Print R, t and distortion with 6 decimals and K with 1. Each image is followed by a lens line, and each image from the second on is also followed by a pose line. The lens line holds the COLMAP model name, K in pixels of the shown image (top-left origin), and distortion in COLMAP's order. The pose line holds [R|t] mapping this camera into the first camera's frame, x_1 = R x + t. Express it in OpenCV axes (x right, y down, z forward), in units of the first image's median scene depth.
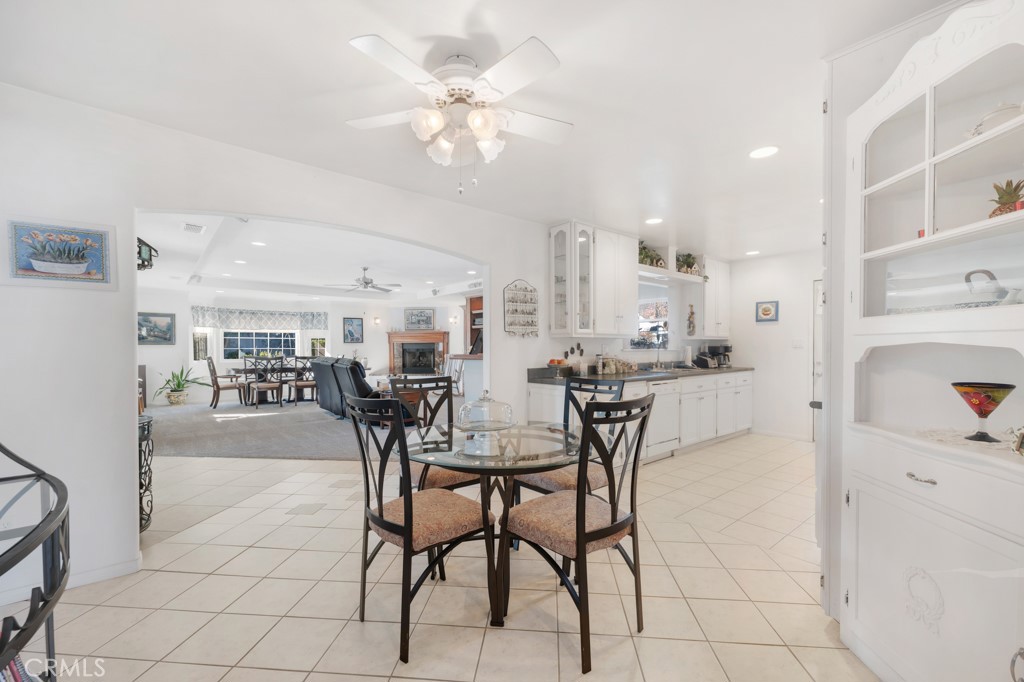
lens RADIAL K [[425.9, 0, 506.8], [0, 425.9, 349.8], [0, 0, 1]] dist [-0.001059, -0.000418]
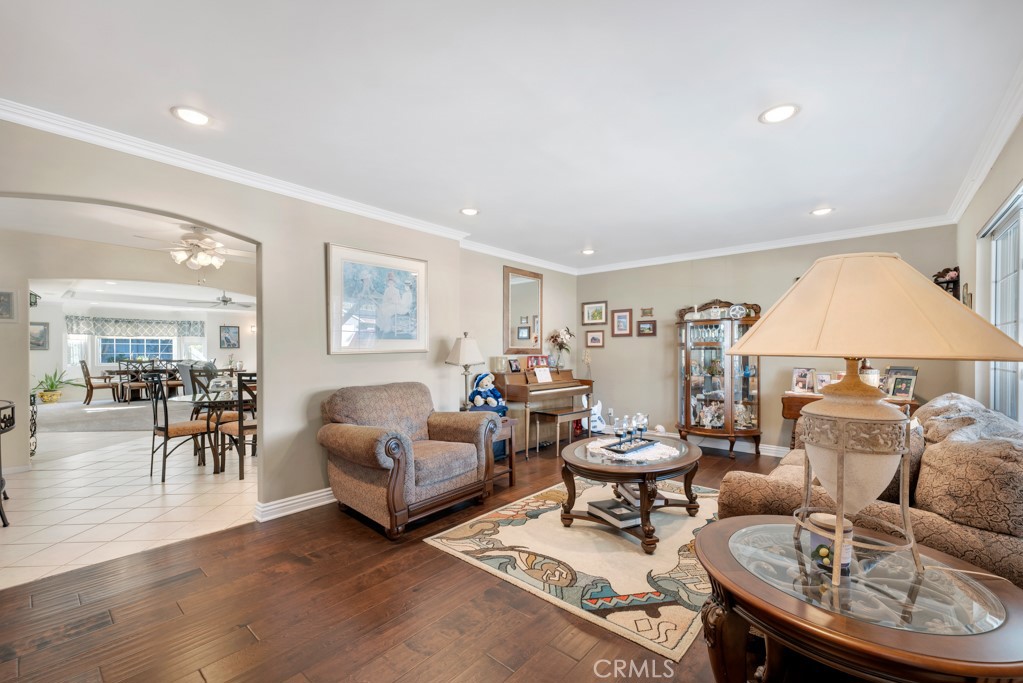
lens RADIAL K [[425.5, 0, 506.3], [0, 425.5, 350.3], [0, 0, 1]] dist [-0.001059, -0.000418]
pose [[0.986580, -0.000494, 0.163276, 0.232781], [0.002121, 0.999950, -0.009791, 0.002539], [-0.163263, 0.010006, 0.986532, -0.307353]]
